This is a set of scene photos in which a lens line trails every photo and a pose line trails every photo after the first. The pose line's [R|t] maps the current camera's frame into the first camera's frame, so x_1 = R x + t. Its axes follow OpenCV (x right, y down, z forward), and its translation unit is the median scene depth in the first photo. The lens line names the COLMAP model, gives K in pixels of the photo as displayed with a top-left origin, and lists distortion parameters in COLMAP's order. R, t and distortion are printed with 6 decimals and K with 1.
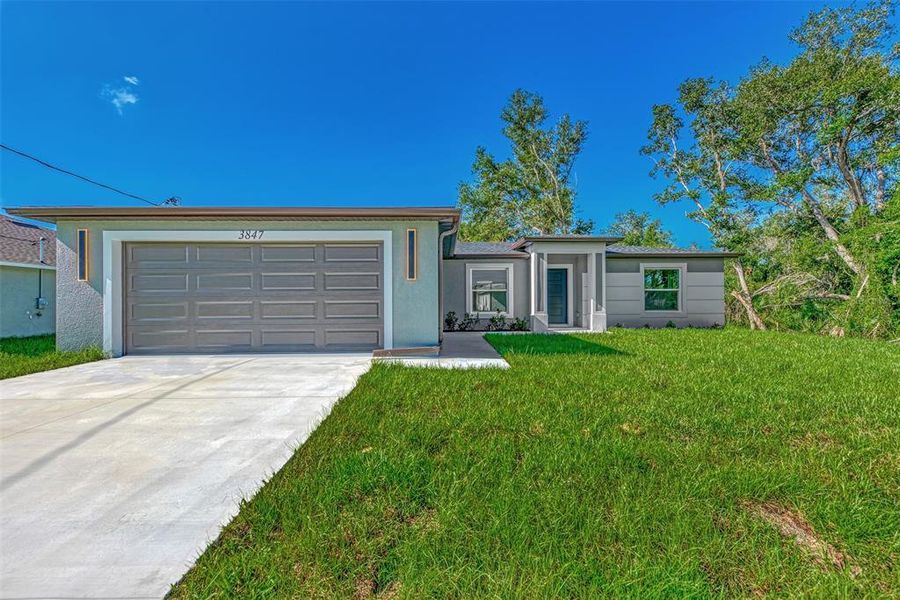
lens RADIAL K [[360.6, 0, 451.3], [0, 360.6, 303.8], [0, 0, 1]] dist [0.002984, 0.000315]
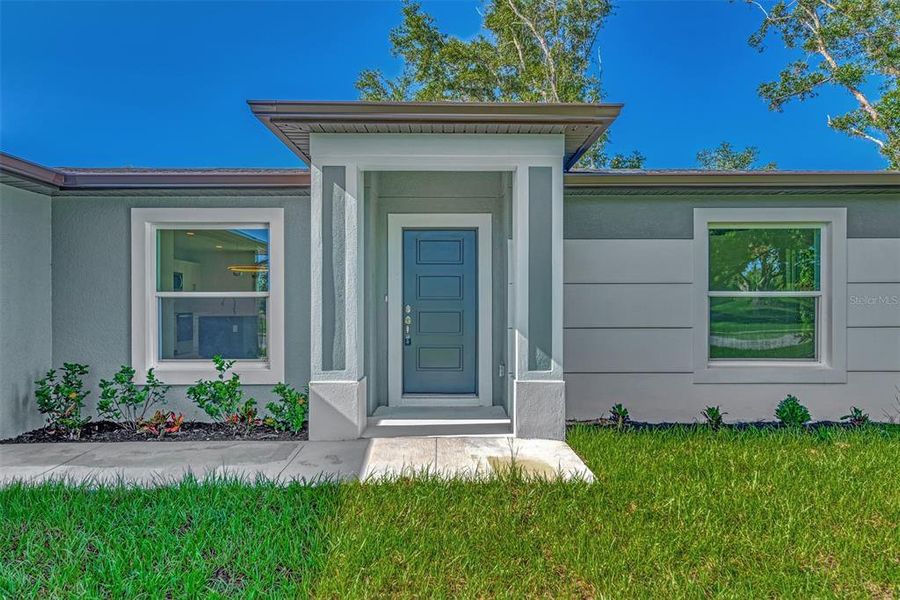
lens RADIAL K [[559.3, 0, 450.0], [0, 559.3, 300.0], [0, 0, 1]] dist [0.007811, 0.002350]
pose [[0.999968, 0.003424, -0.007199, 0.315430], [-0.003477, 0.999966, -0.007455, -0.029447], [0.007173, 0.007479, 0.999946, 0.515123]]
